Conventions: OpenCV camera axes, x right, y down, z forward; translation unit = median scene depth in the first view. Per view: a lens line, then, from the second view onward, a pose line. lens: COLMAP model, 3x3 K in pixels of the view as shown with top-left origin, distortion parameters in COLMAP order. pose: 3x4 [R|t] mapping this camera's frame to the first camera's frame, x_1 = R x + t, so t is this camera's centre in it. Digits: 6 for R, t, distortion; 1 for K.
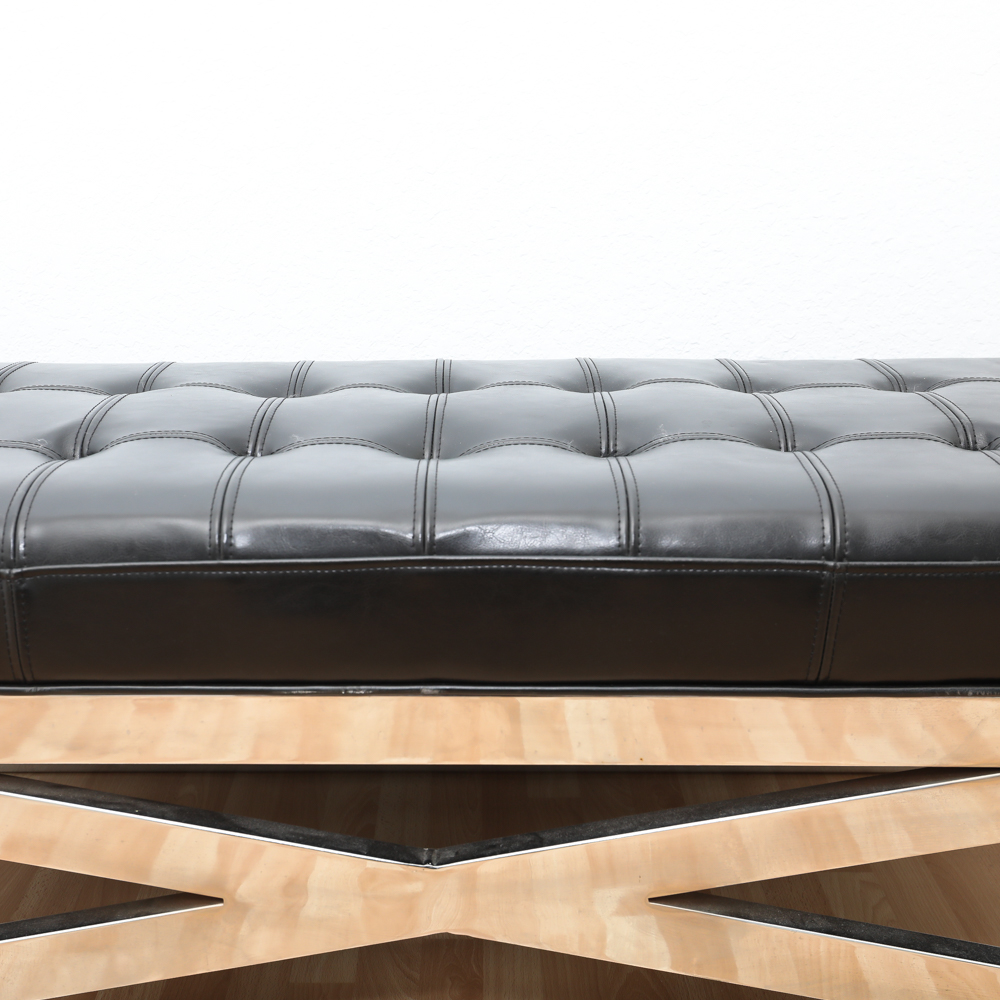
lens RADIAL K [[1282.5, 0, 497.0], [0, 1282.5, 499.2], [0, 0, 1]] dist [-0.002332, 0.000000]
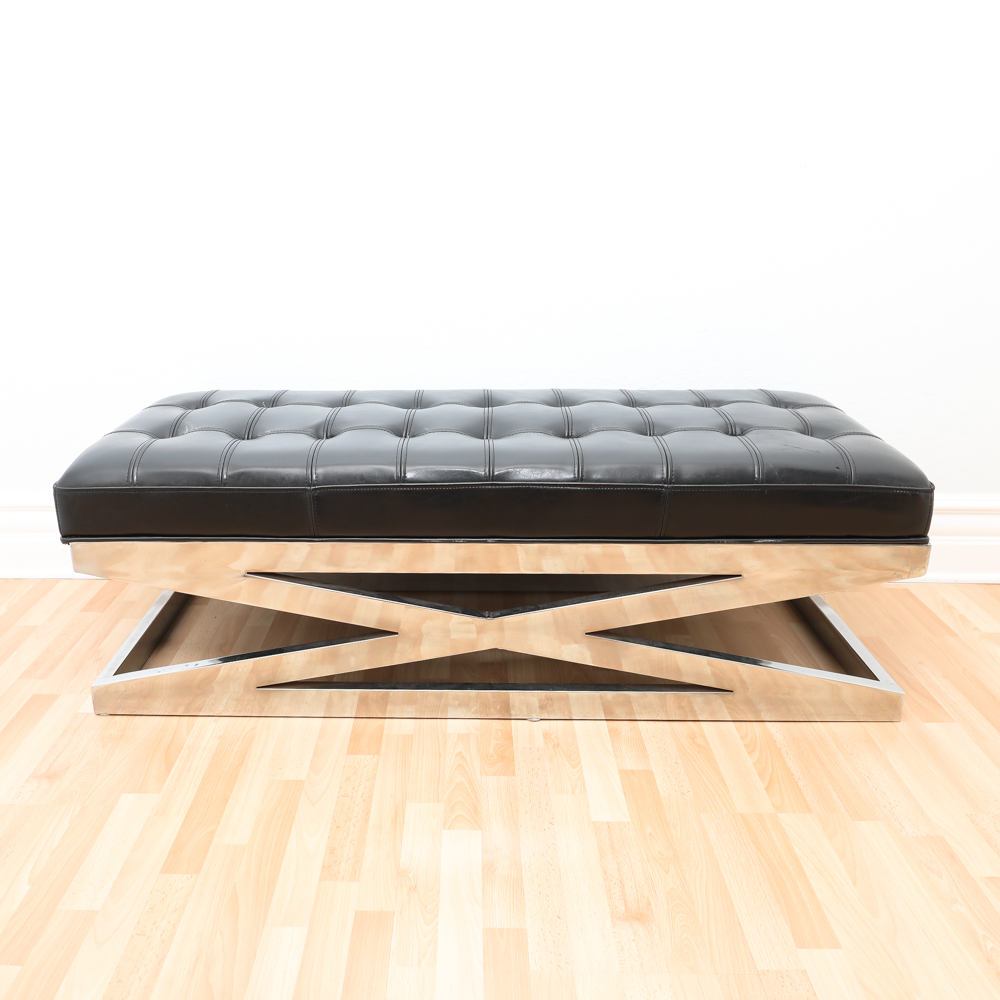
lens RADIAL K [[647.6, 0, 504.9], [0, 647.6, 501.8], [0, 0, 1]] dist [0.001505, 0.001579]
pose [[0.999981, 0.003292, -0.005255, -0.019079], [-0.002923, 0.997627, 0.068787, -0.000306], [0.005469, -0.068770, 0.997618, -0.133049]]
